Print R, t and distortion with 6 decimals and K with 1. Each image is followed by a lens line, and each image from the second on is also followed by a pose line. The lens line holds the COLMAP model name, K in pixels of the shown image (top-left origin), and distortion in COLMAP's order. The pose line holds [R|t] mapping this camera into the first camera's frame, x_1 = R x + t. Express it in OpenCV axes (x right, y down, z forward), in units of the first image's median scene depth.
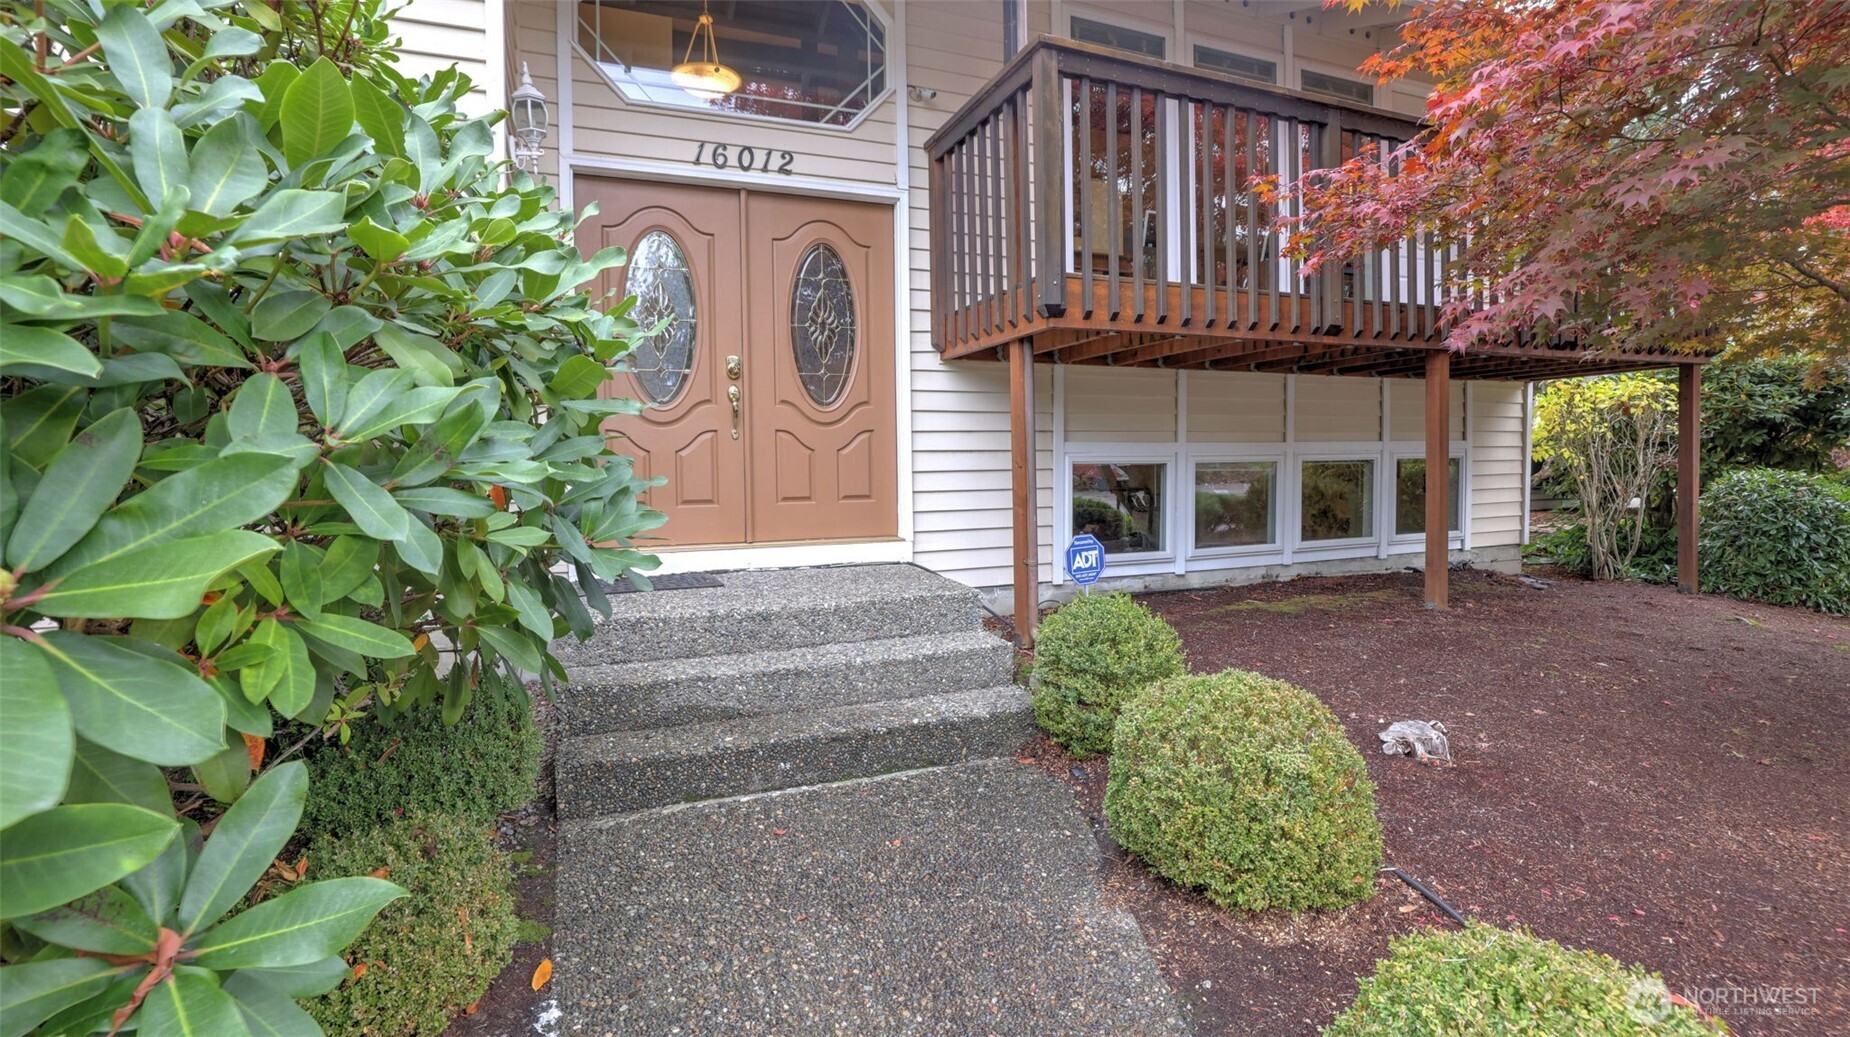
lens RADIAL K [[756.5, 0, 863.2], [0, 756.5, 493.1], [0, 0, 1]] dist [-0.048094, 0.000030]
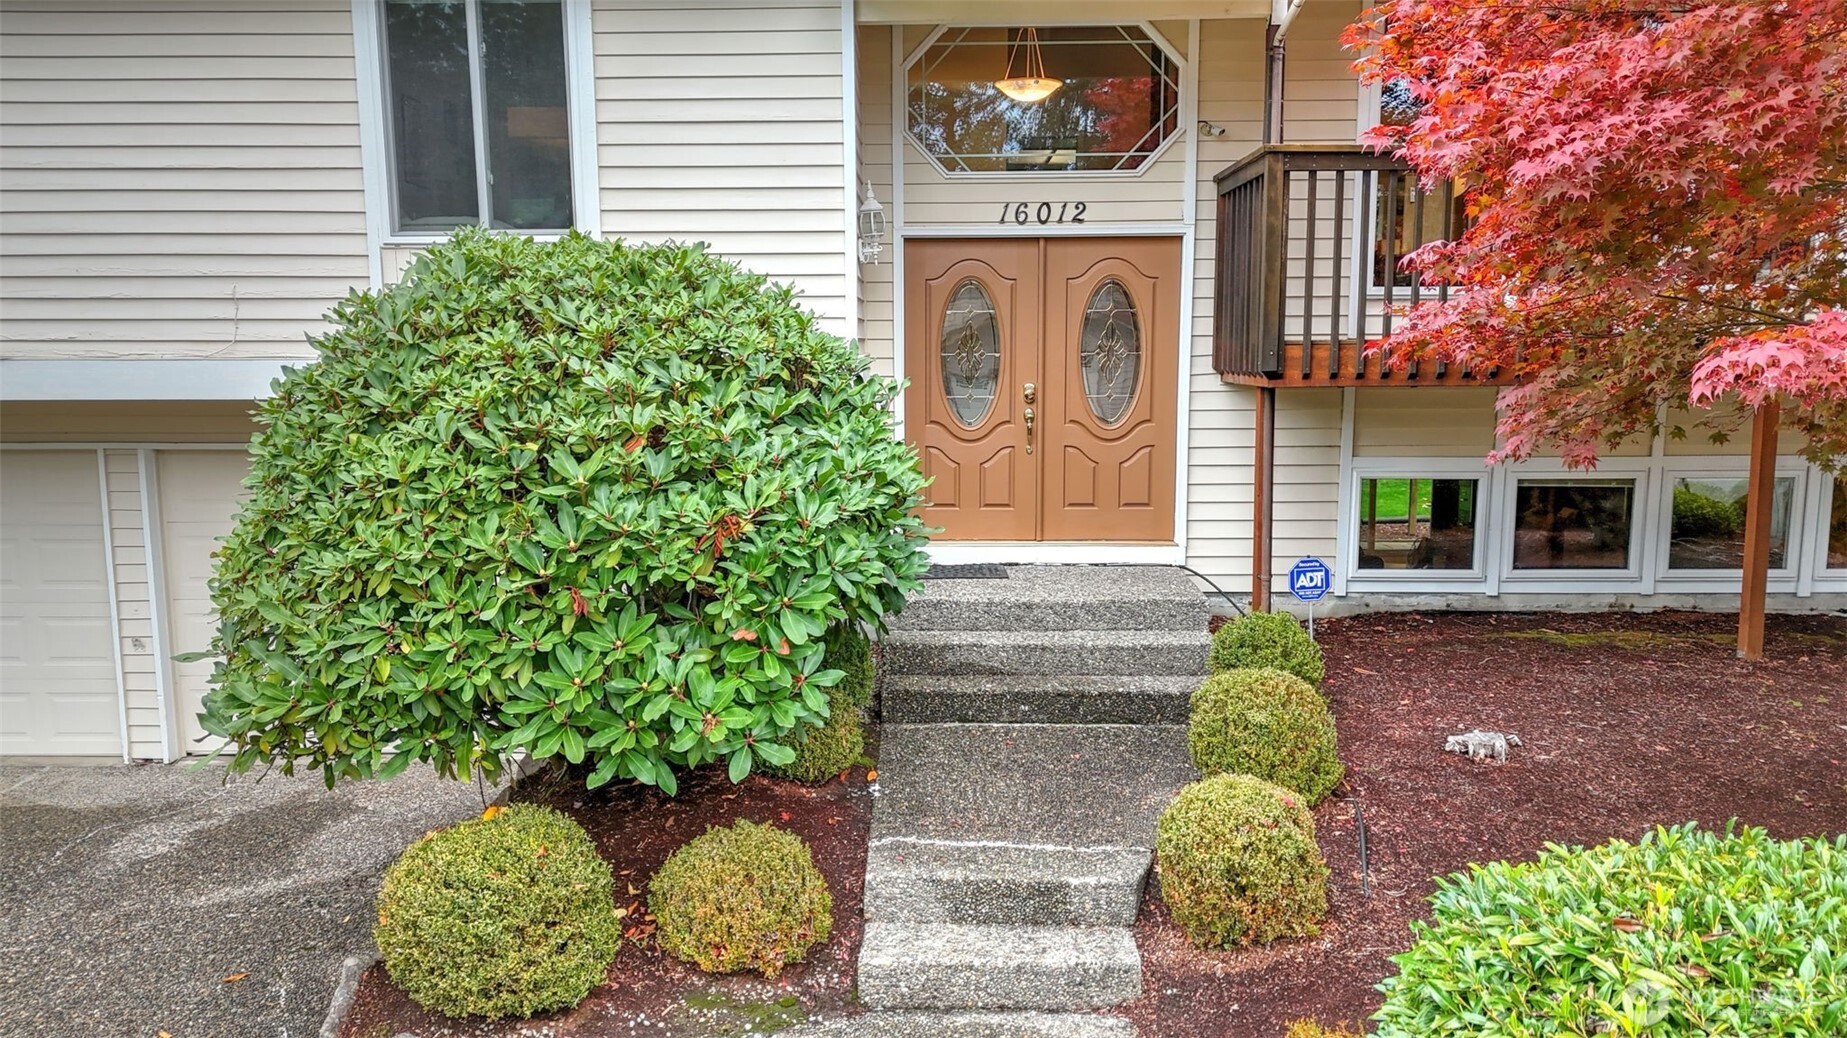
lens RADIAL K [[786.2, 0, 924.3], [0, 786.2, 497.0], [0, 0, 1]] dist [0.011396, -0.003993]
pose [[0.941266, 0.035724, -0.335771, 0.114957], [-0.023500, 0.998907, 0.040402, -0.060400], [0.336847, -0.030139, 0.941077, -0.277765]]
